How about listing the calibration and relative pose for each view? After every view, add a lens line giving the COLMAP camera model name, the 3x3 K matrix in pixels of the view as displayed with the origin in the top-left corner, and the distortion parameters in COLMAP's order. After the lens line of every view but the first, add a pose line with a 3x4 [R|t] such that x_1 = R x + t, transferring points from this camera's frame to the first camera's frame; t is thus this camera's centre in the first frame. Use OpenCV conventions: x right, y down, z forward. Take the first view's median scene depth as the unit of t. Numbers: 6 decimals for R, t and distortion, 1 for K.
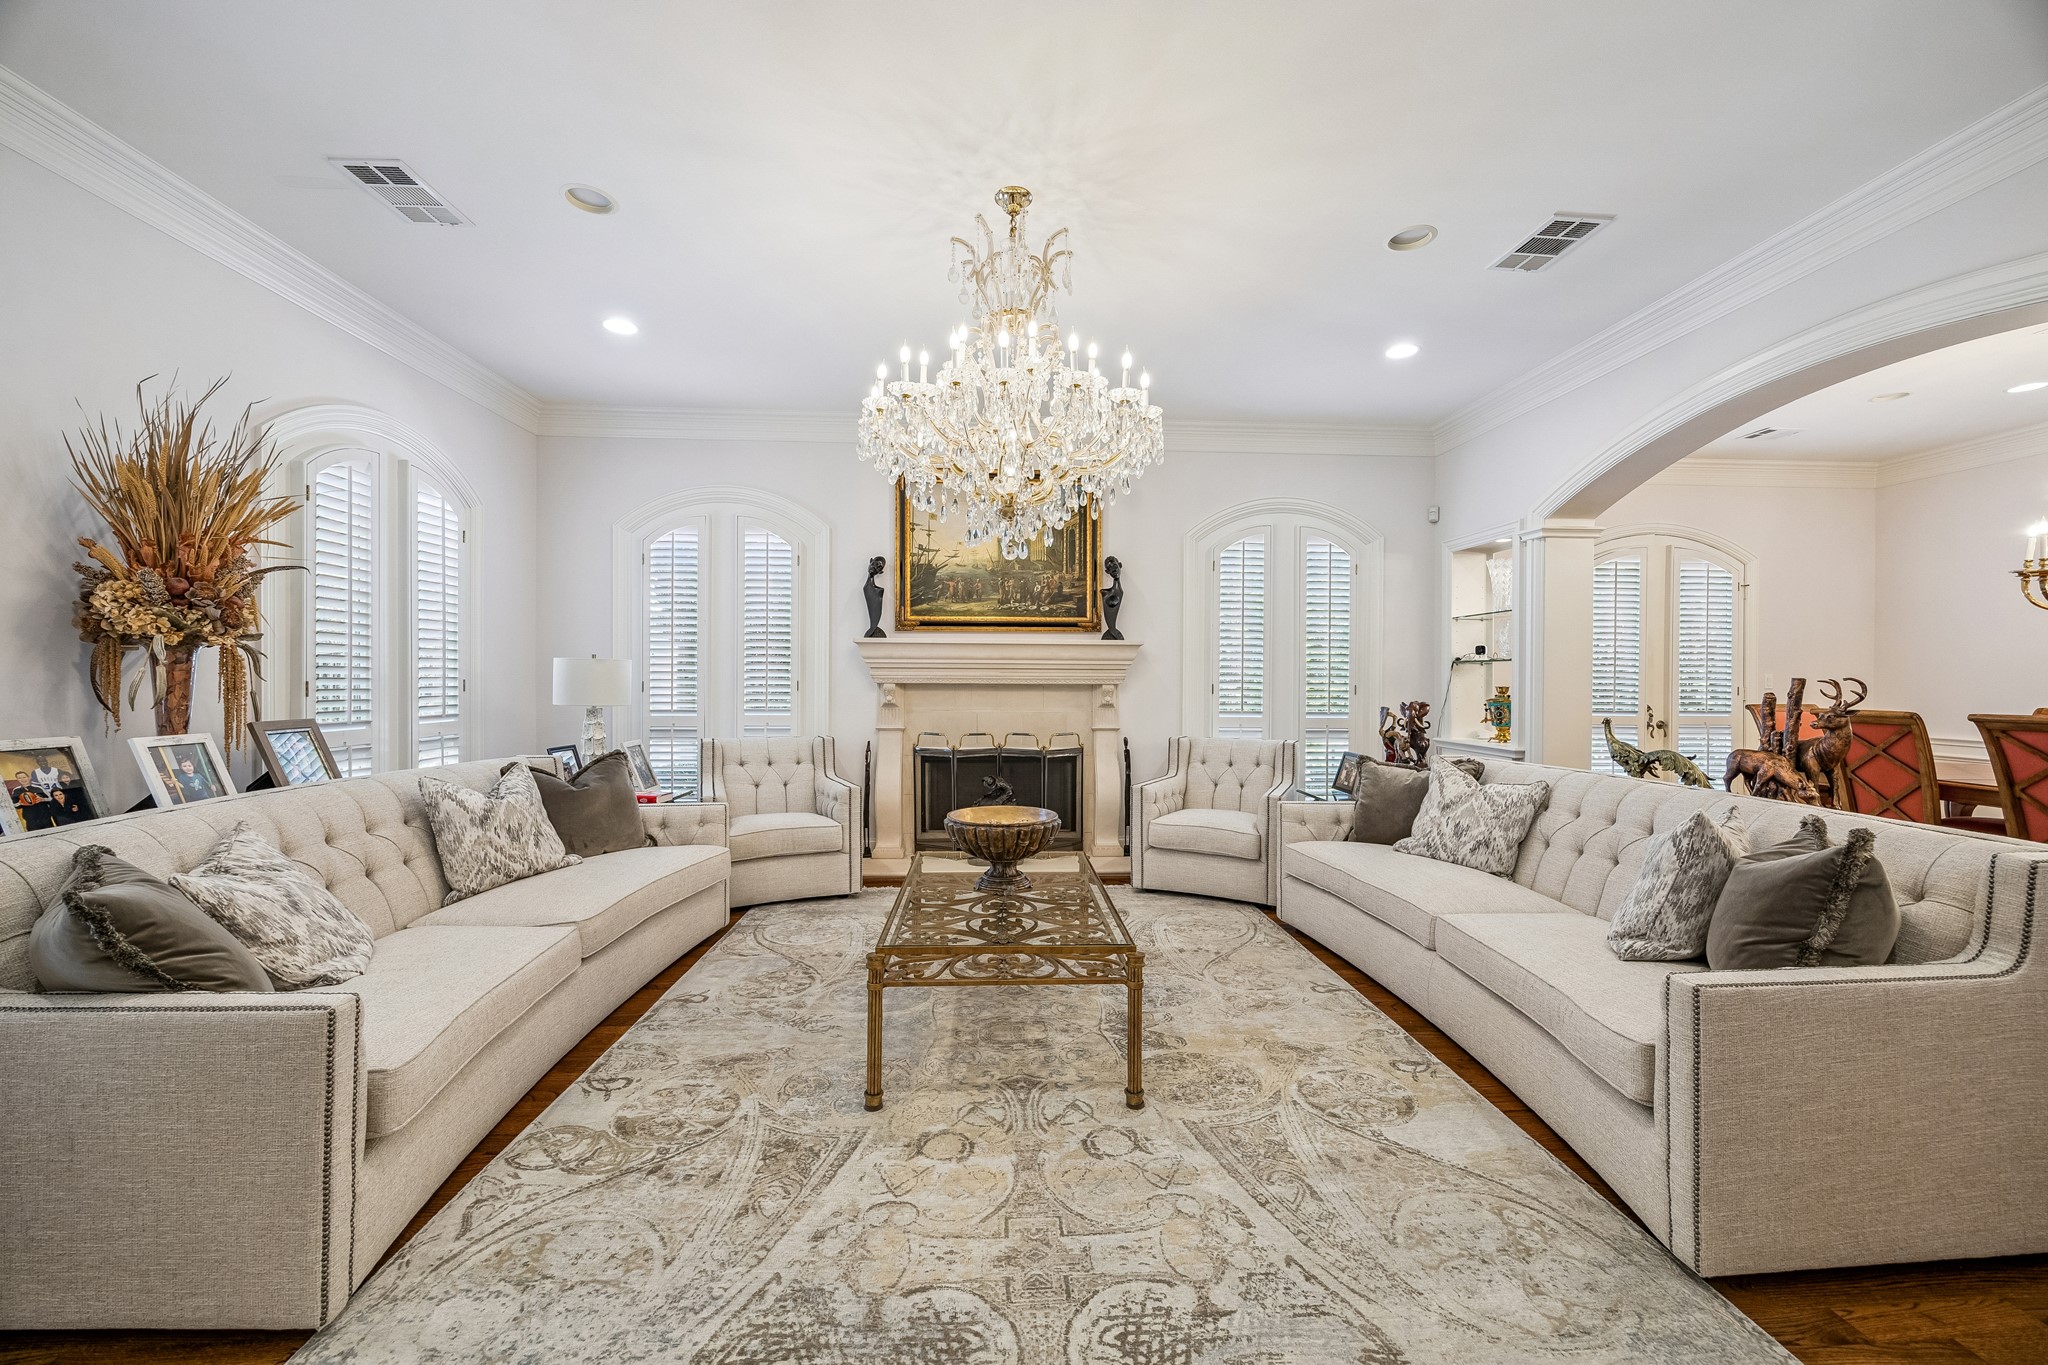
lens RADIAL K [[784.1, 0, 1020.9], [0, 784.1, 682.2], [0, 0, 1]] dist [-0.001339, 0.000343]
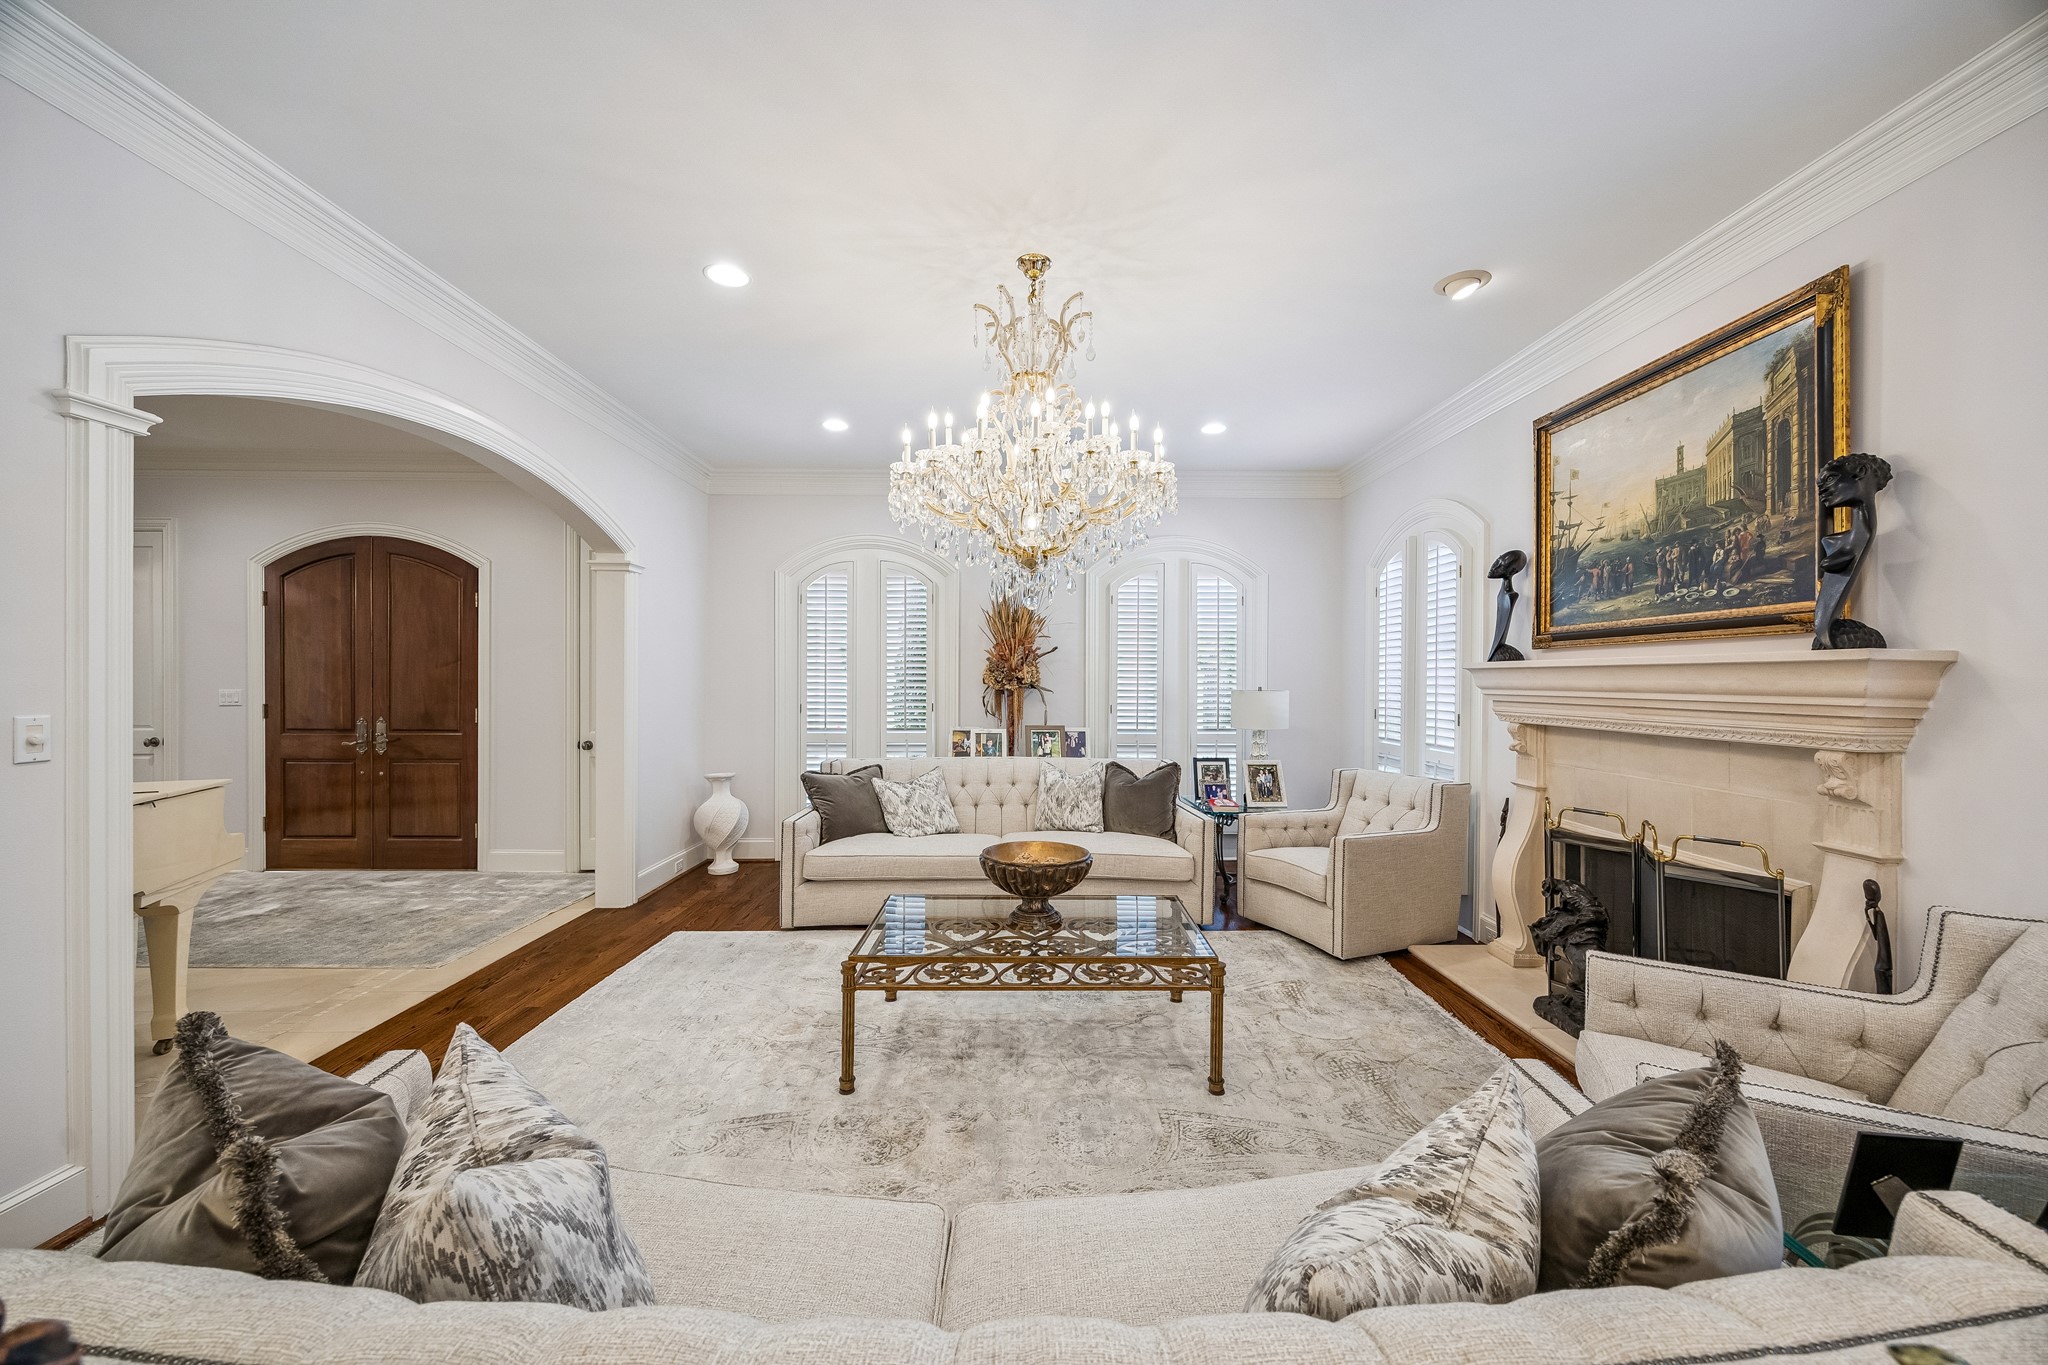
lens RADIAL K [[784.1, 0, 1028.5], [0, 784.1, 683.8], [0, 0, 1]] dist [-0.001339, 0.000343]
pose [[-0.041994, -0.000583, -0.999118, 0.574449], [-0.007771, 0.999970, -0.000257, -0.030639], [0.999088, 0.007753, -0.041998, 0.572459]]
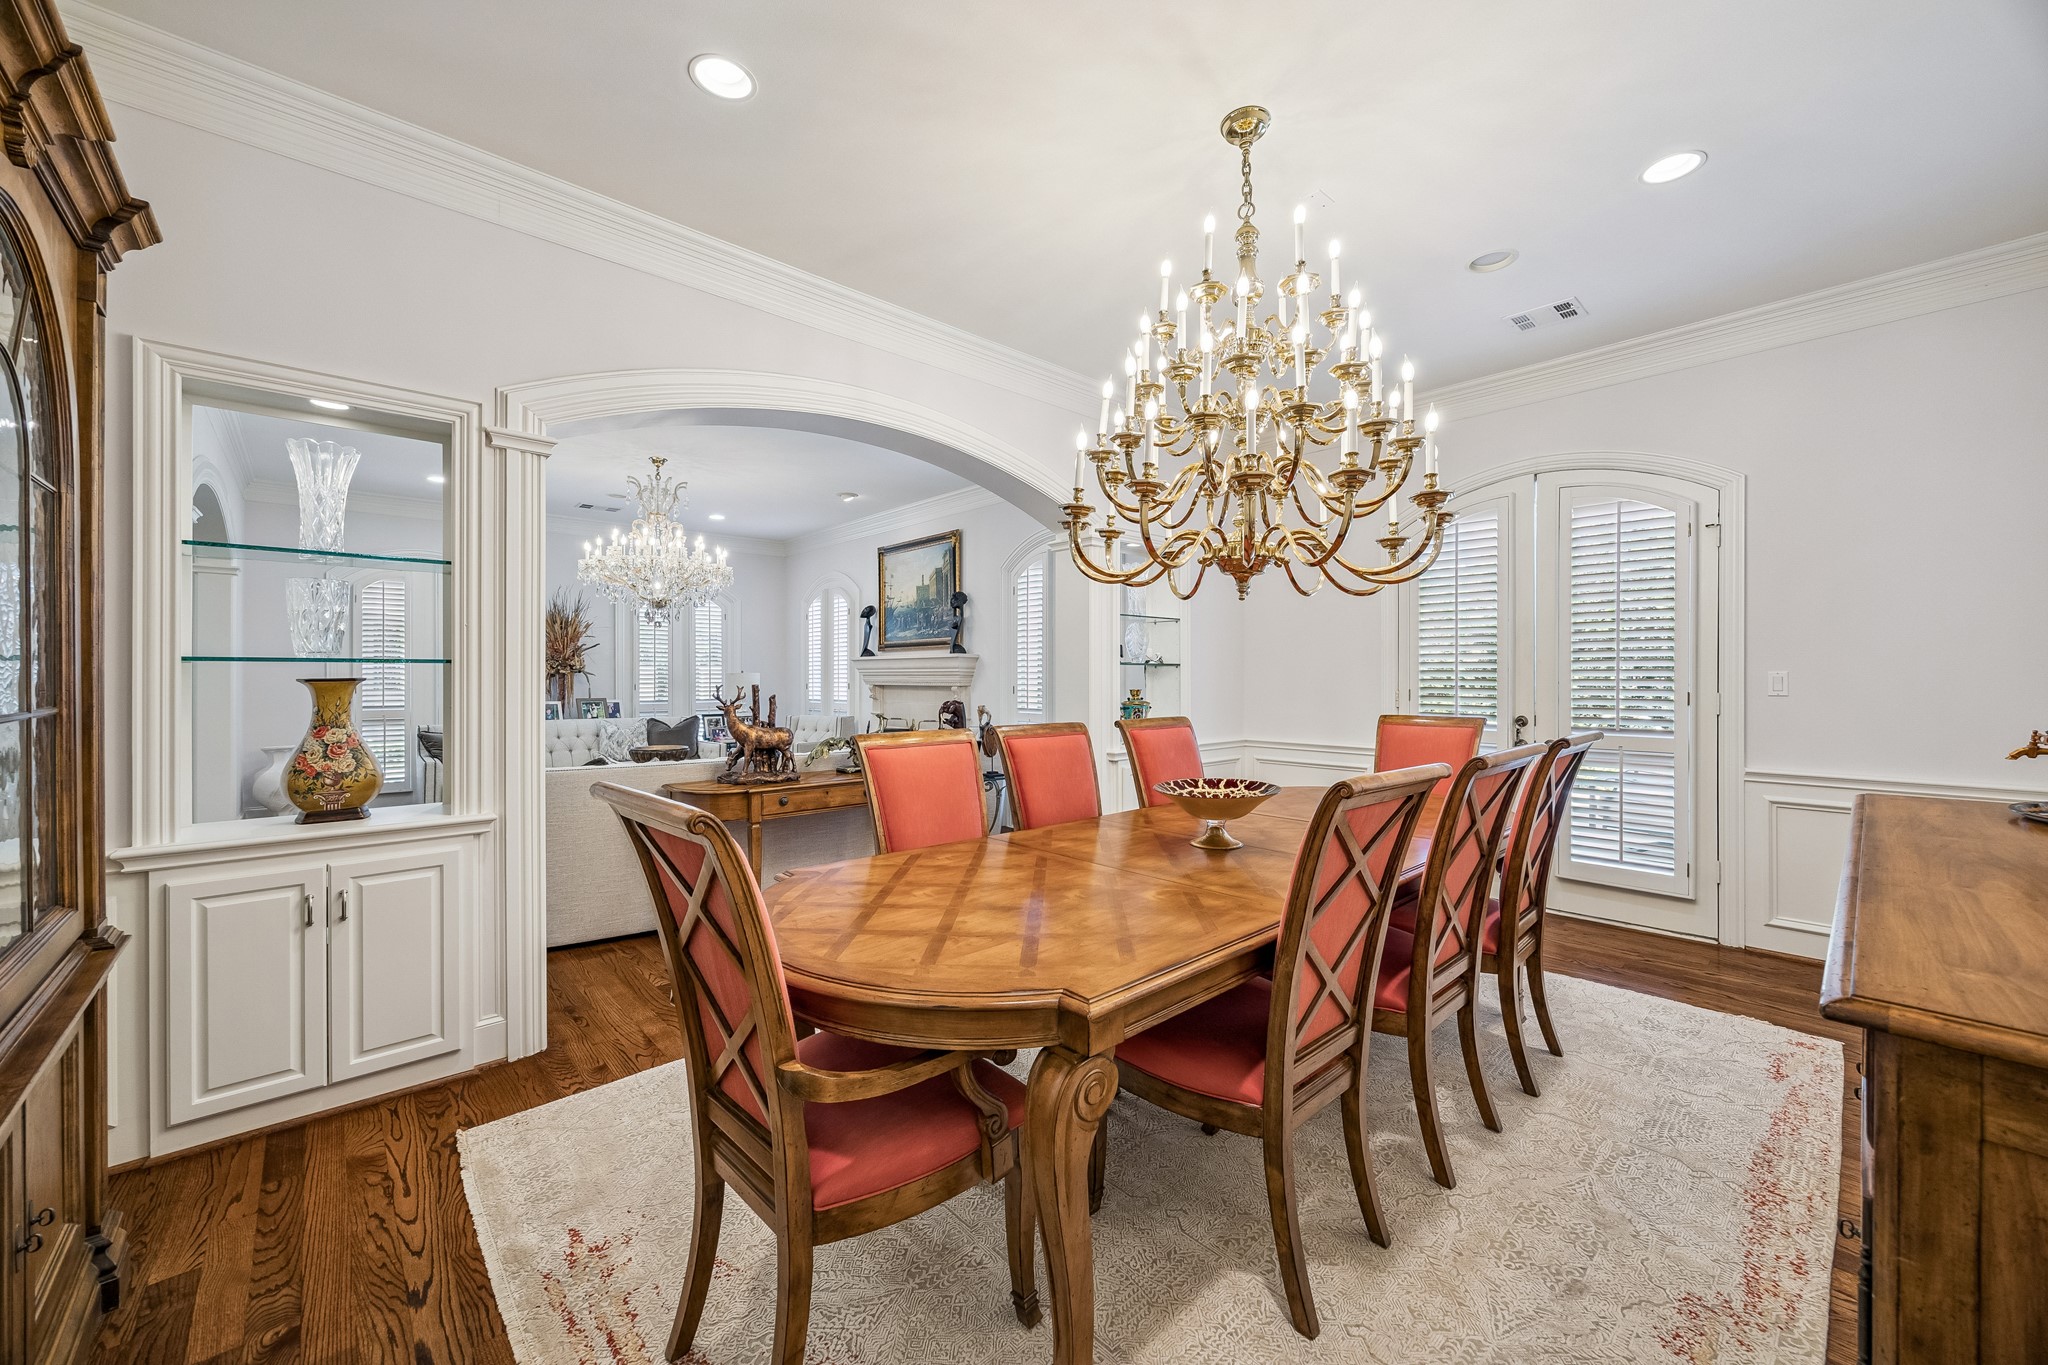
lens RADIAL K [[784.1, 0, 1027.7], [0, 784.1, 681.3], [0, 0, 1]] dist [-0.001339, 0.000343]
pose [[0.625529, -0.000762, -0.780200, 1.268651], [0.001897, 0.999998, 0.000544, -0.005545], [0.780198, -0.001821, 0.625529, 0.245208]]
